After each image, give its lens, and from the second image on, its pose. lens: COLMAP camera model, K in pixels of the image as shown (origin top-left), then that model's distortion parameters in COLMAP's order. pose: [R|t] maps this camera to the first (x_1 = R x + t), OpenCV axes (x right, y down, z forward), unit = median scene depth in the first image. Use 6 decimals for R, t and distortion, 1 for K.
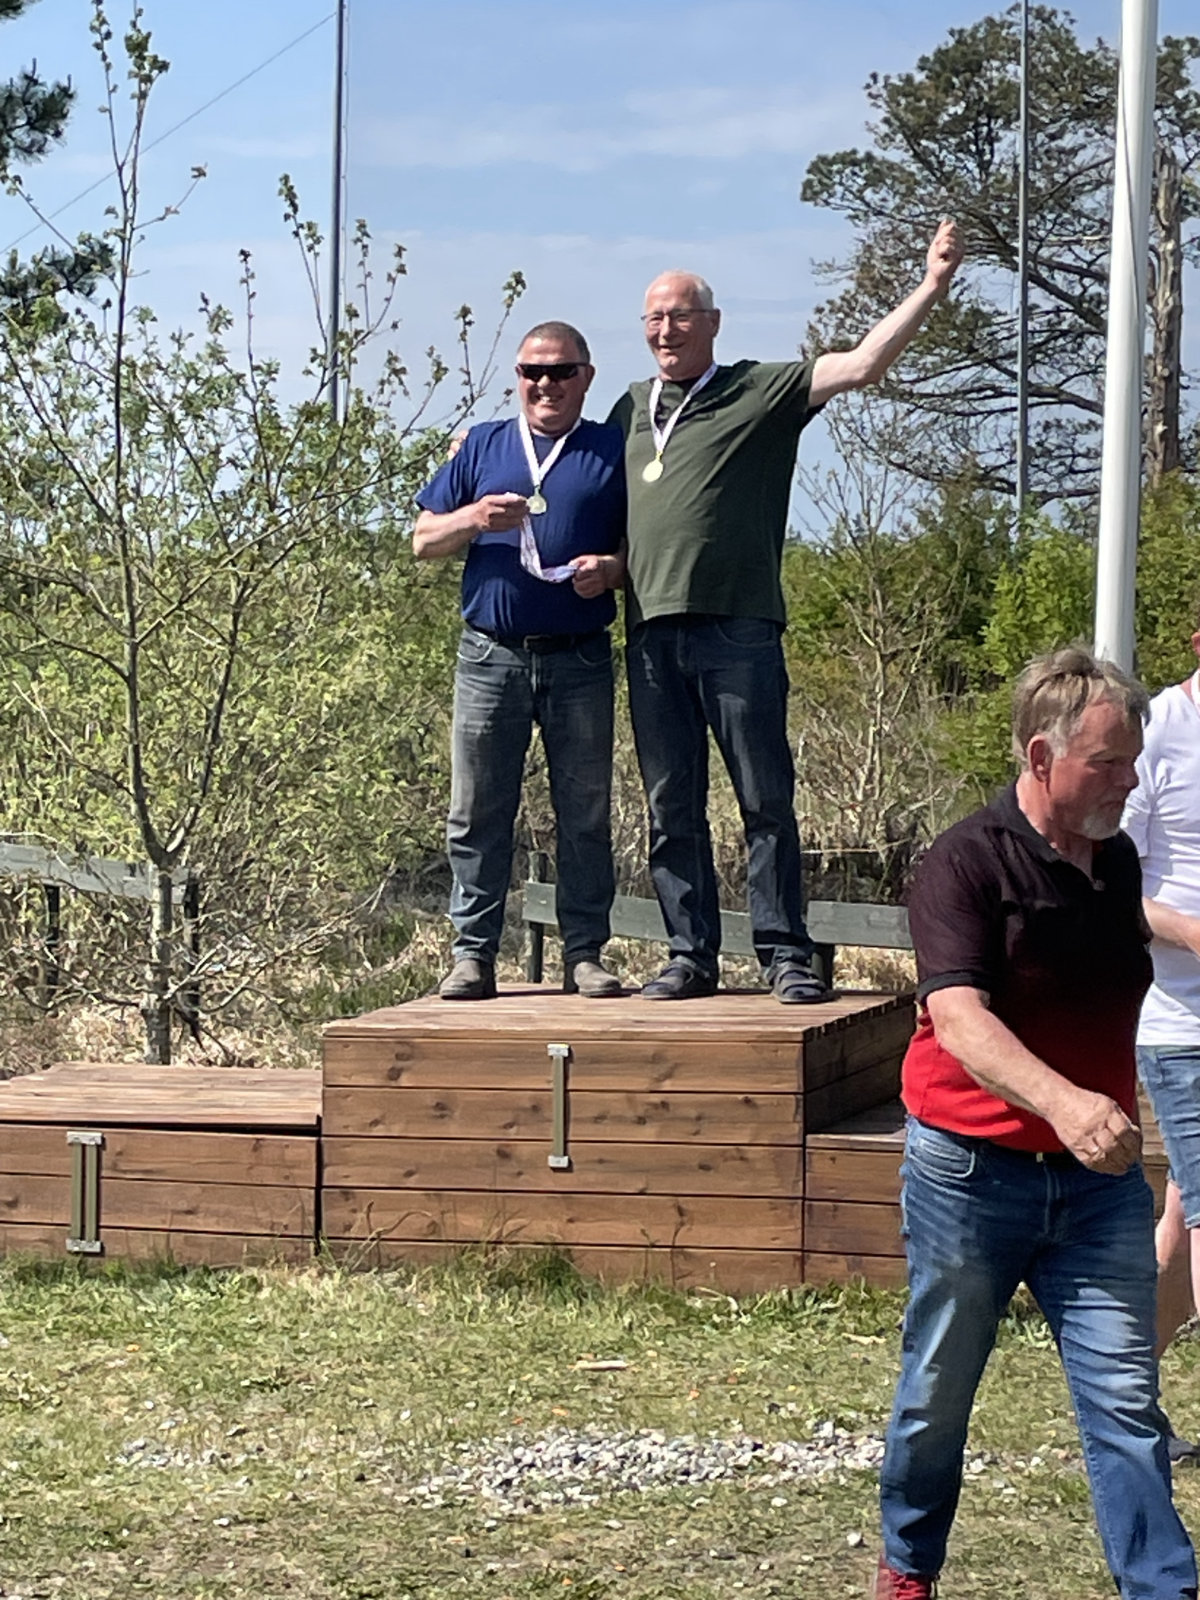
lens RADIAL K [[4482.0, 0, 656.8], [0, 4482.0, 879.8], [0, 0, 1]] dist [0.170391, 0.000000]
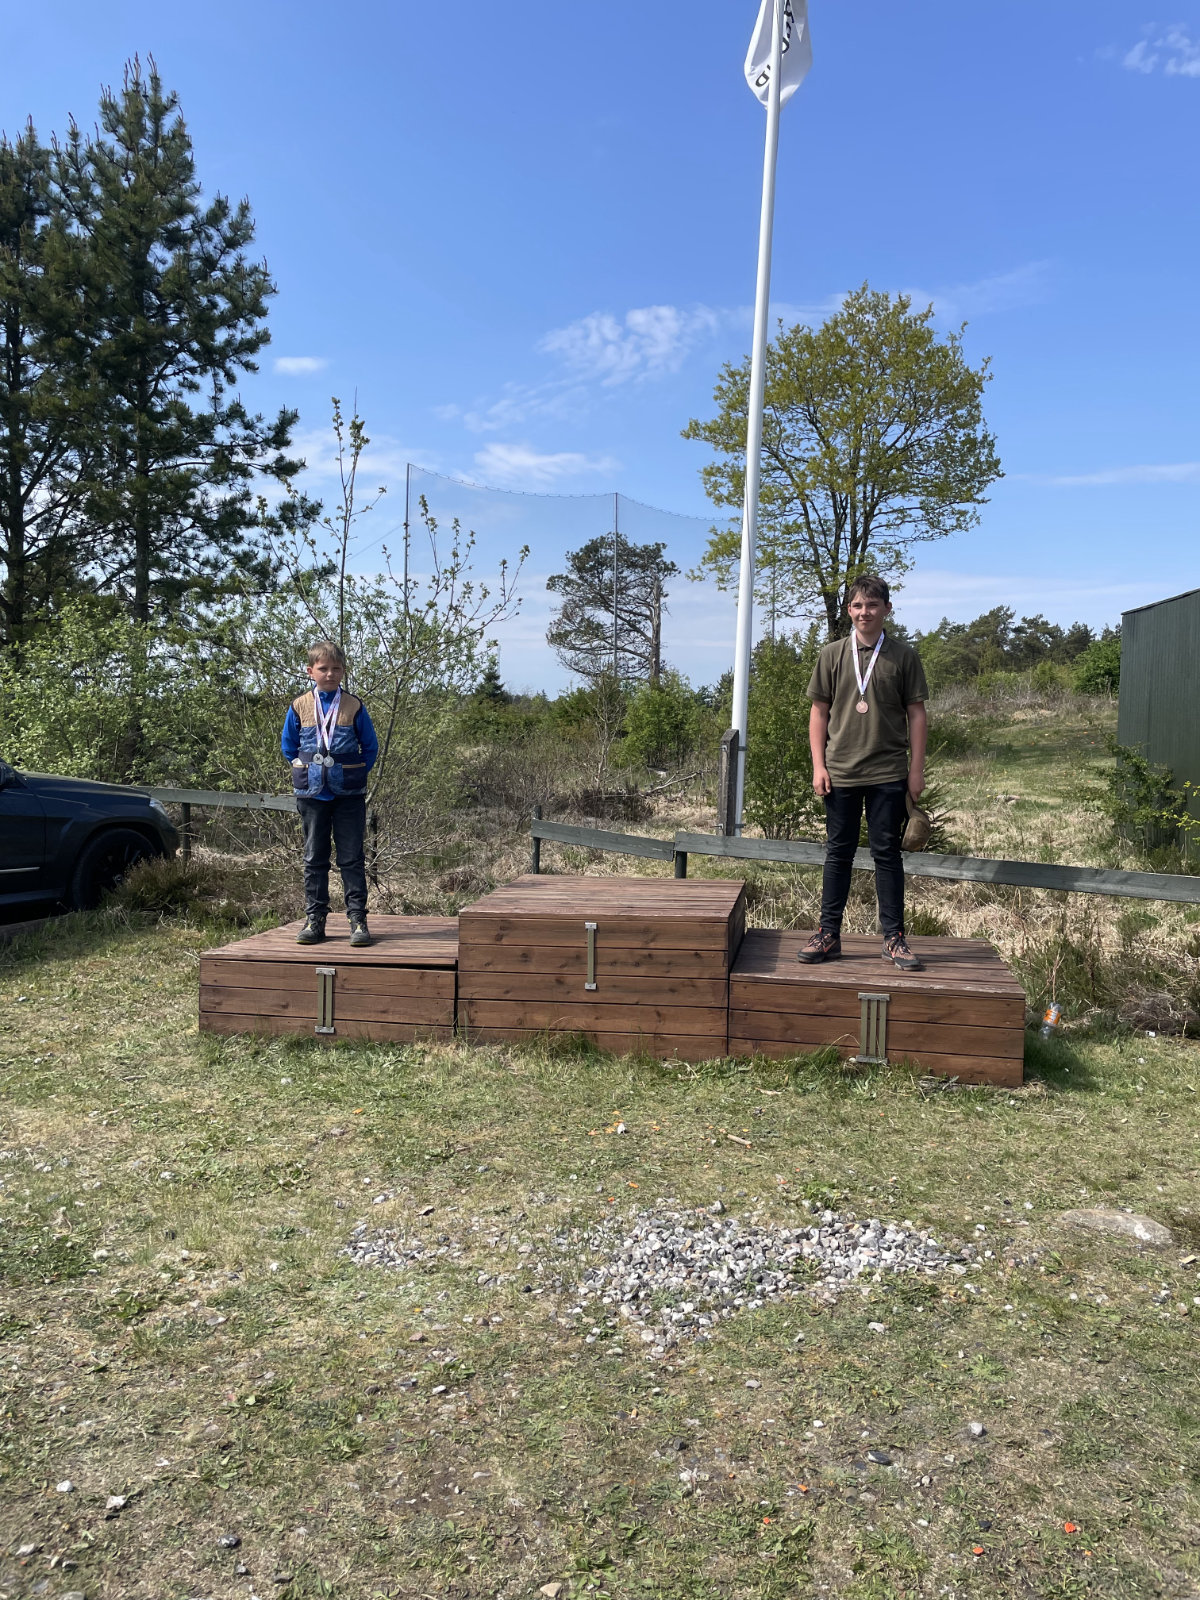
lens RADIAL K [[1221.1, 0, 600.8], [0, 1221.1, 809.8], [0, 0, 1]] dist [0.073663, -0.102622]
pose [[0.995497, 0.000805, 0.094785, -0.047263], [-0.002306, 0.999874, 0.015727, -0.012309], [-0.094761, -0.015875, 0.995374, 0.367526]]
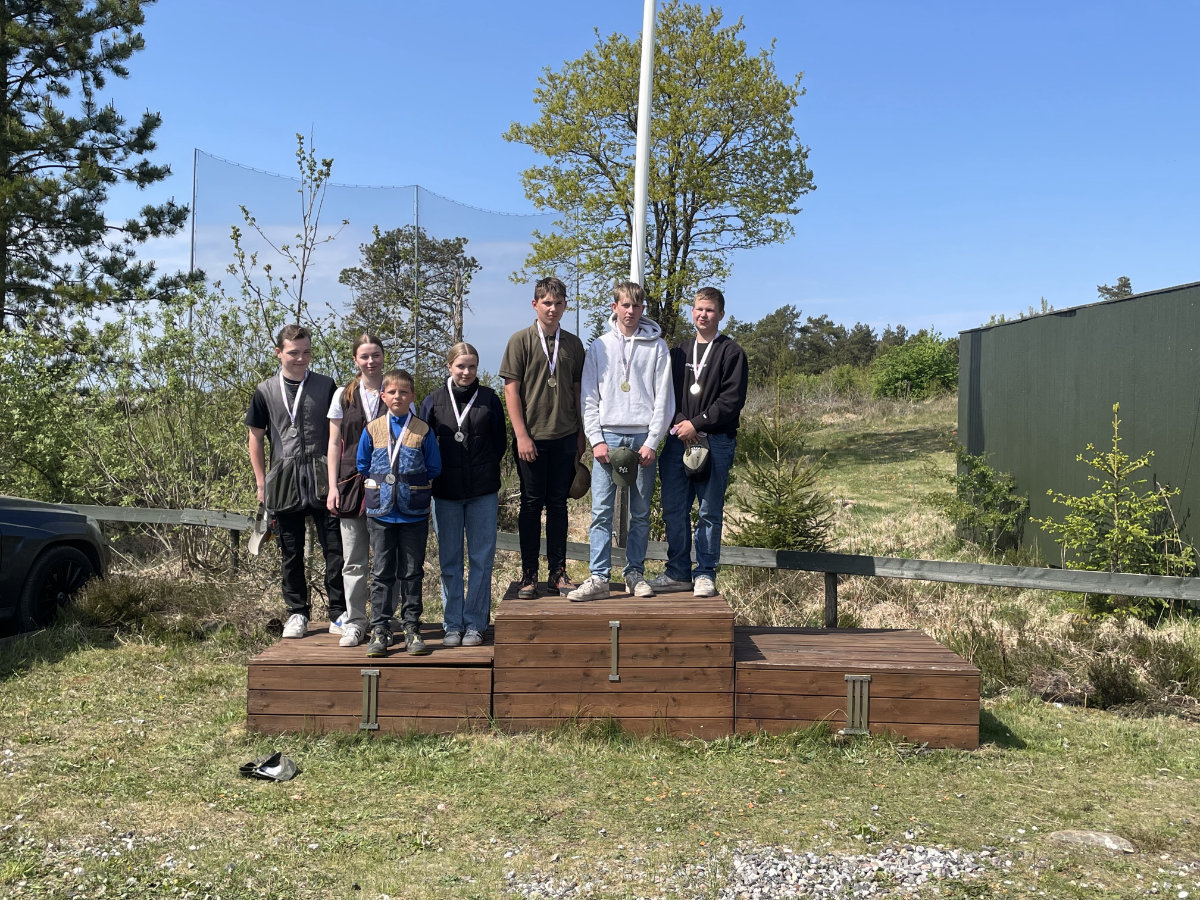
lens RADIAL K [[1321.8, 0, 596.5], [0, 1321.8, 437.4], [0, 0, 1]] dist [0.056737, 0.000000]
pose [[0.964174, 0.004837, 0.265228, -0.140684], [0.006894, 0.999039, -0.043283, -0.016065], [-0.265182, 0.043561, 0.963214, 0.294943]]
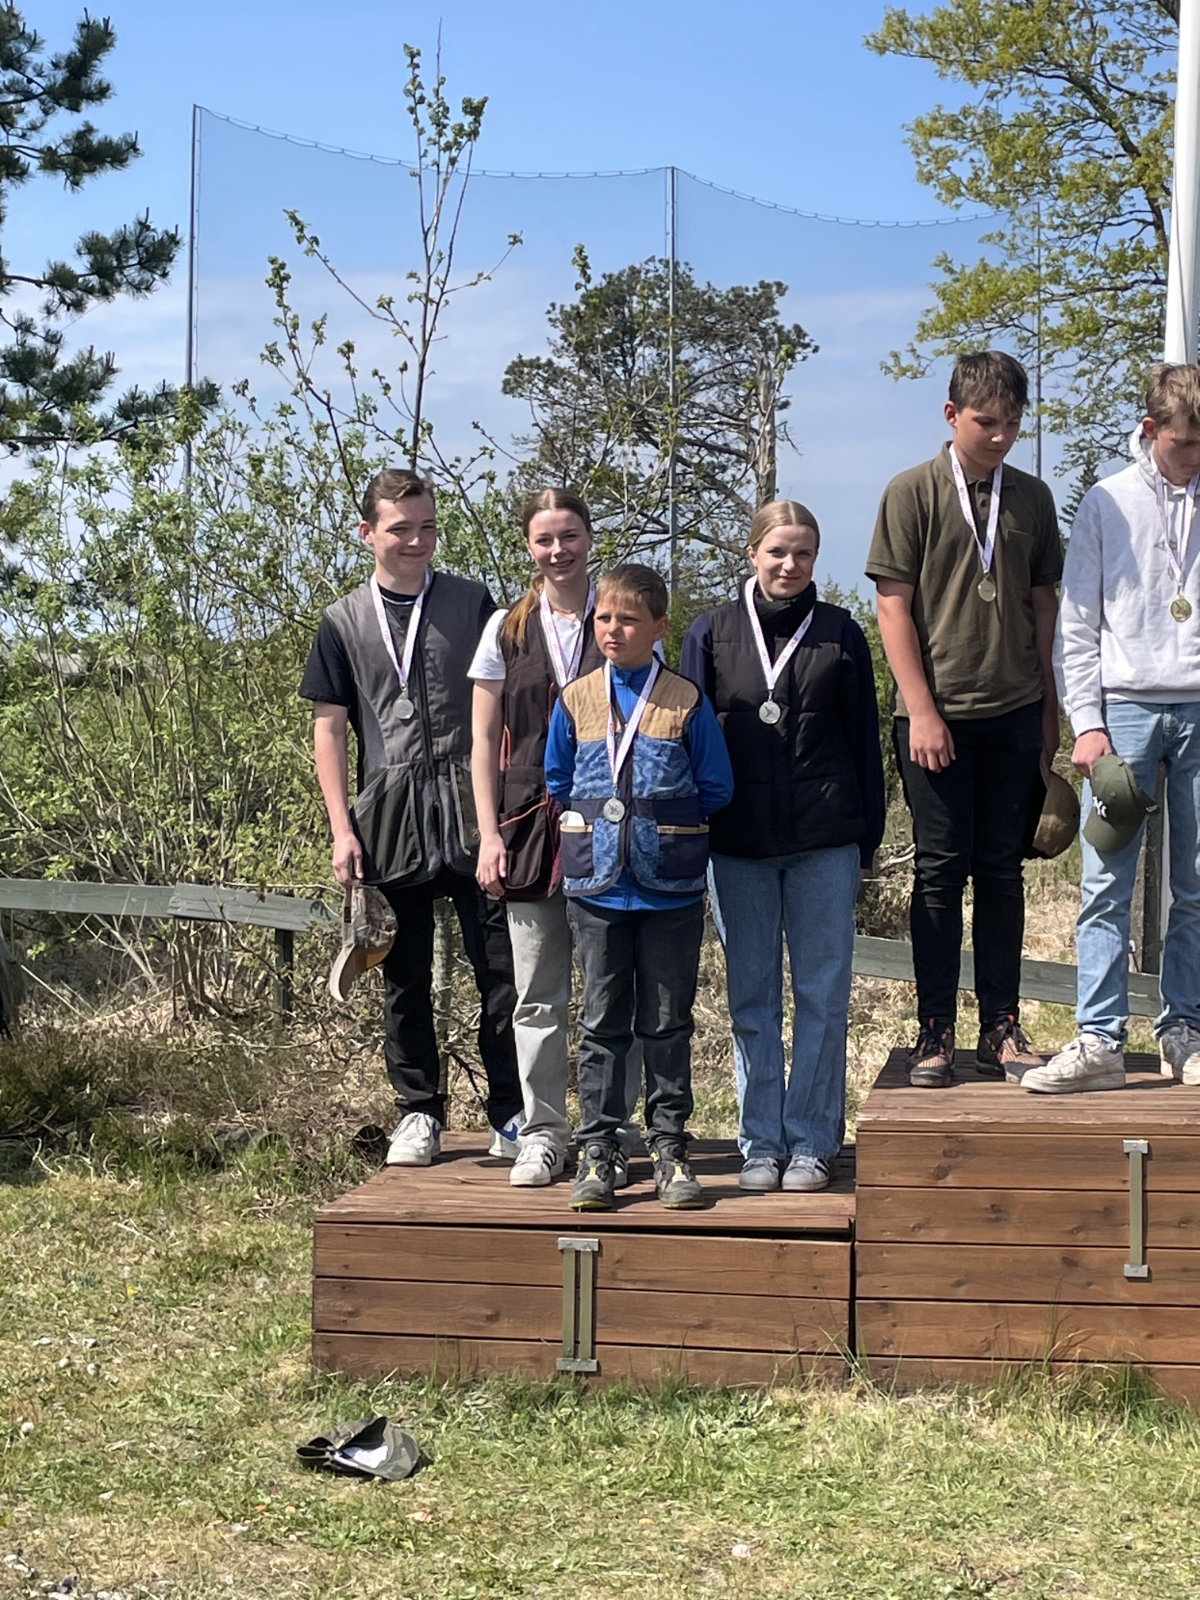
lens RADIAL K [[2970.8, 0, 607.4], [0, 2970.8, 805.0], [0, 0, 1]] dist [0.135552, 0.000000]
pose [[0.993884, -0.006210, 0.110259, -0.139931], [0.008585, 0.999741, -0.021081, -0.013467], [-0.110099, 0.021899, 0.993679, 0.302027]]
